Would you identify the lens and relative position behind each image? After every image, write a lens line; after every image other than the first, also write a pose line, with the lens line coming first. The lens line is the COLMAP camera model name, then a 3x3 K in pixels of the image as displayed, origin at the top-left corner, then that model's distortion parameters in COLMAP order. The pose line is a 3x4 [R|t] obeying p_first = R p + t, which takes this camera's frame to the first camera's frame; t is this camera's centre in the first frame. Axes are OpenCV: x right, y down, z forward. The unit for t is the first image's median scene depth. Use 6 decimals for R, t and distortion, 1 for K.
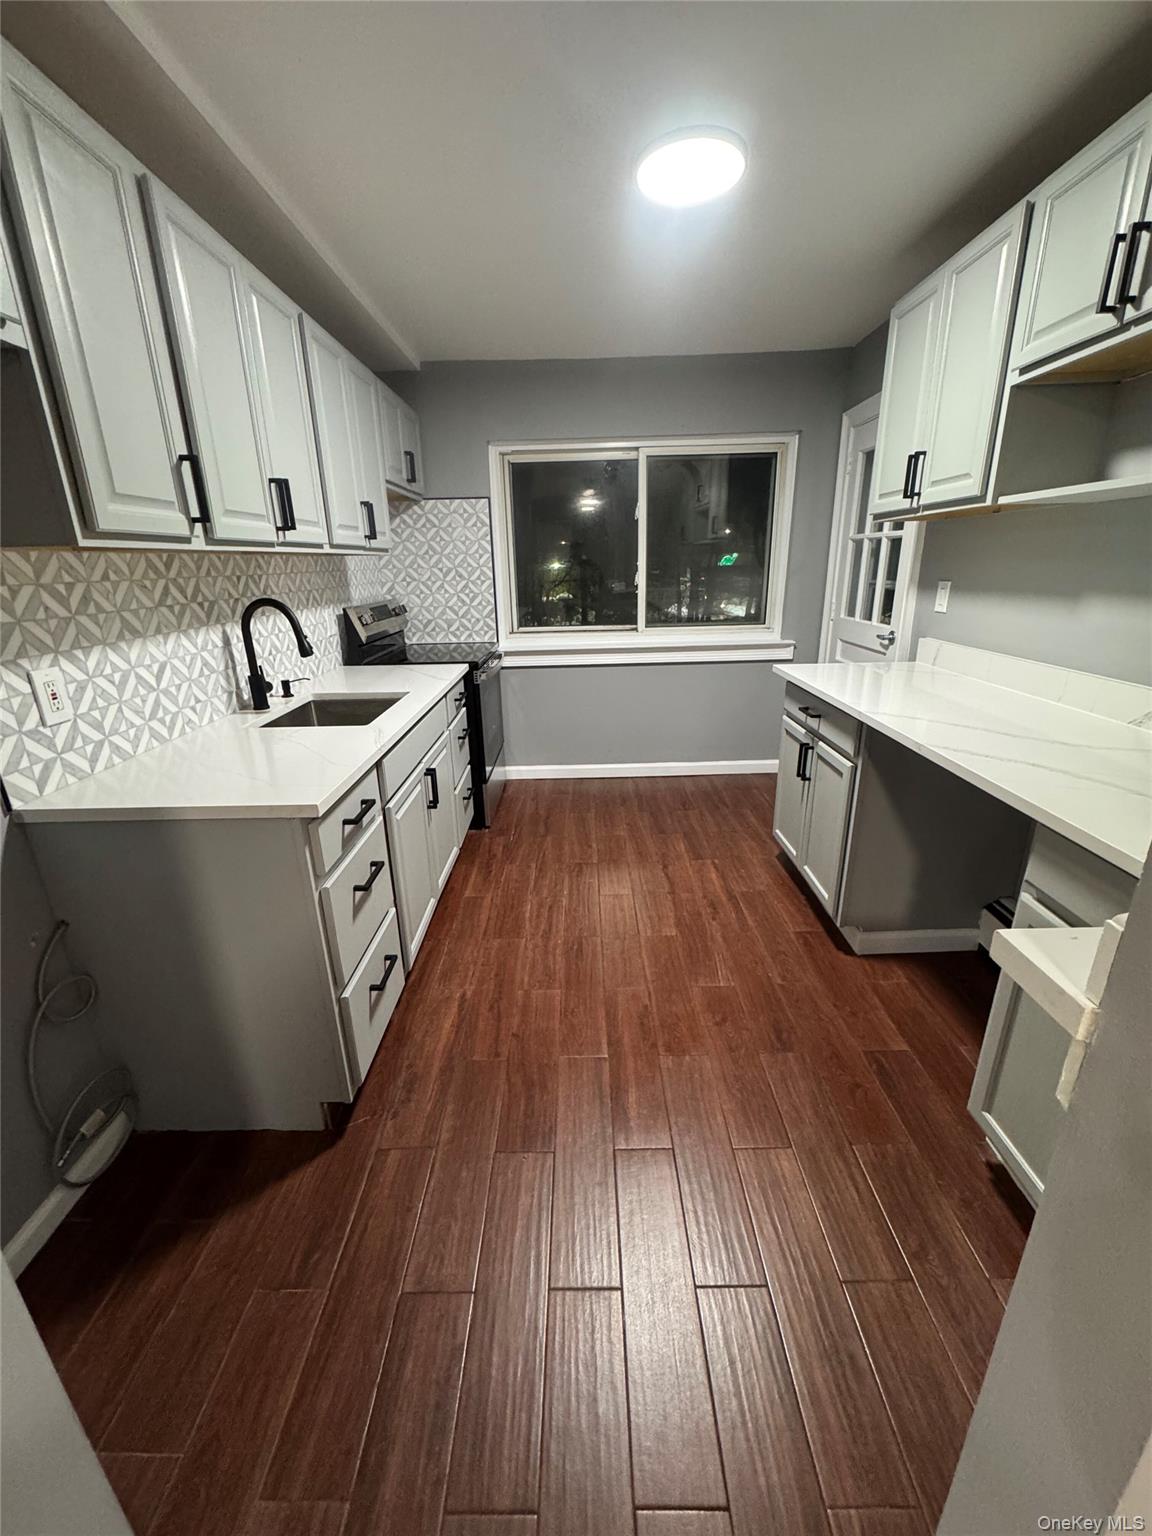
lens RADIAL K [[610.5, 0, 577.2], [0, 610.5, 765.7], [0, 0, 1]] dist [-0.002617, -0.000175]
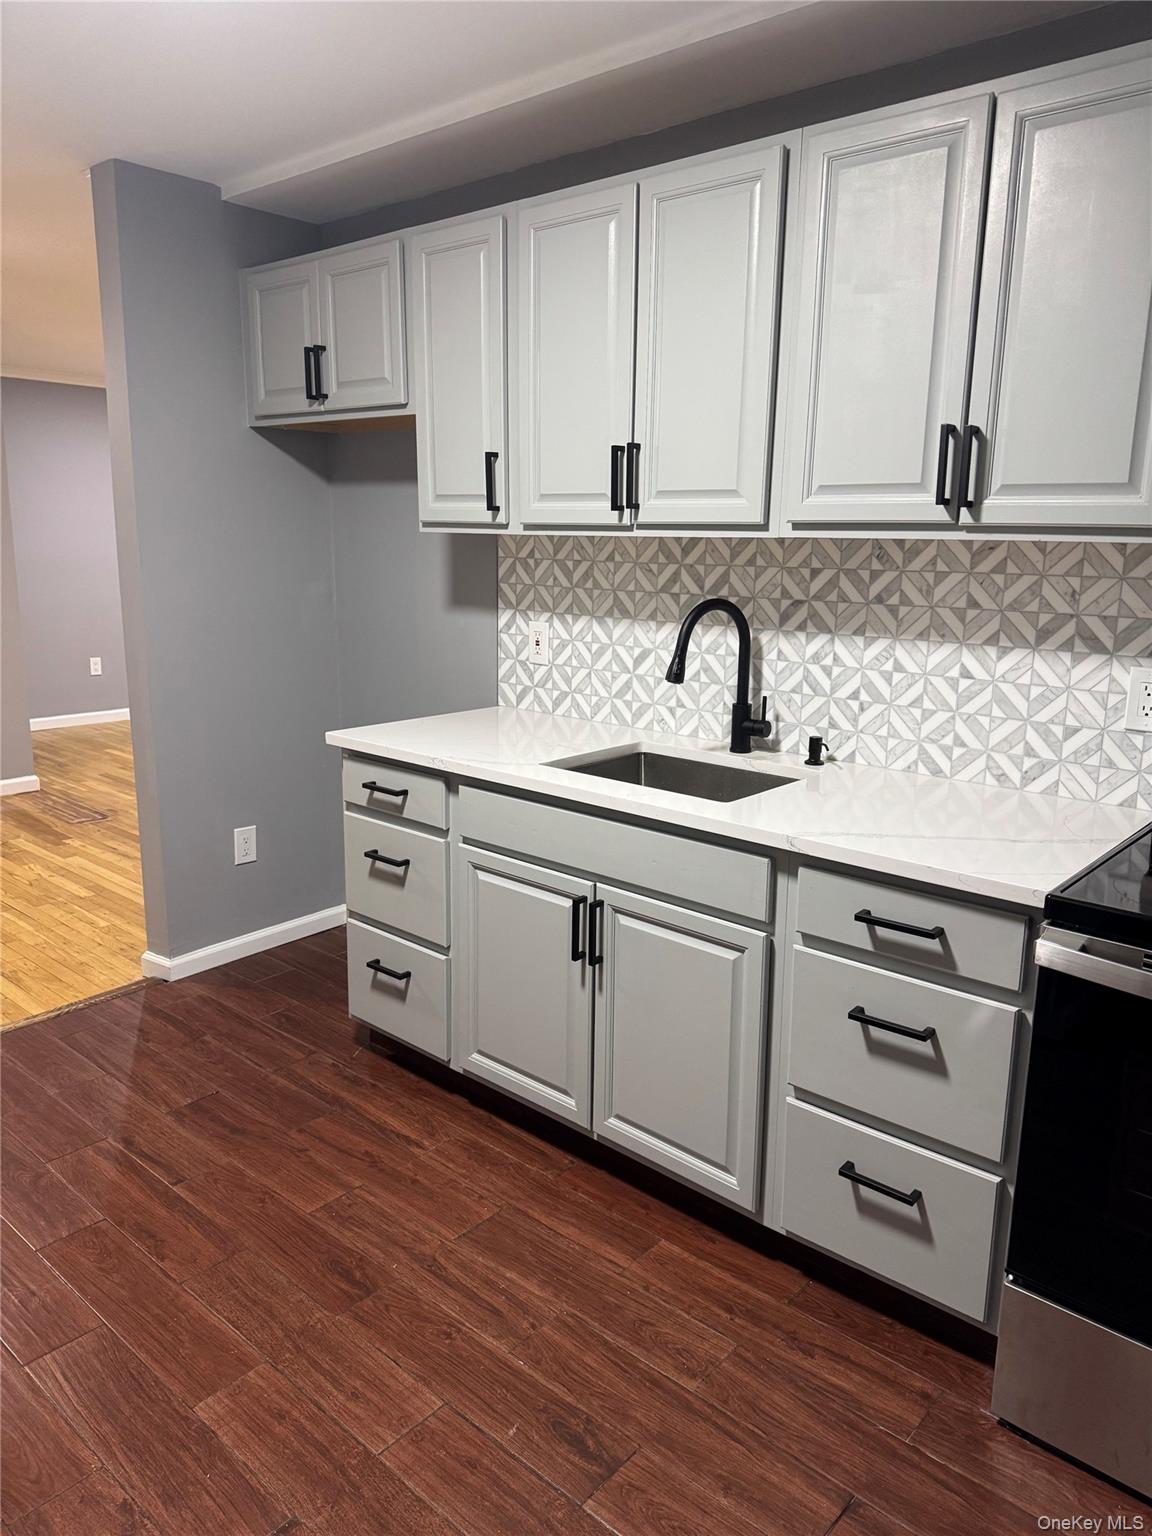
lens RADIAL K [[1068.9, 0, 581.5], [0, 1068.9, 768.6], [0, 0, 1]] dist [0.156390, -0.283952]
pose [[-0.659102, 0.170983, -0.732359, 0.665068], [-0.241183, 0.874319, 0.421185, -0.716909], [0.712331, 0.454236, -0.535027, 1.996617]]
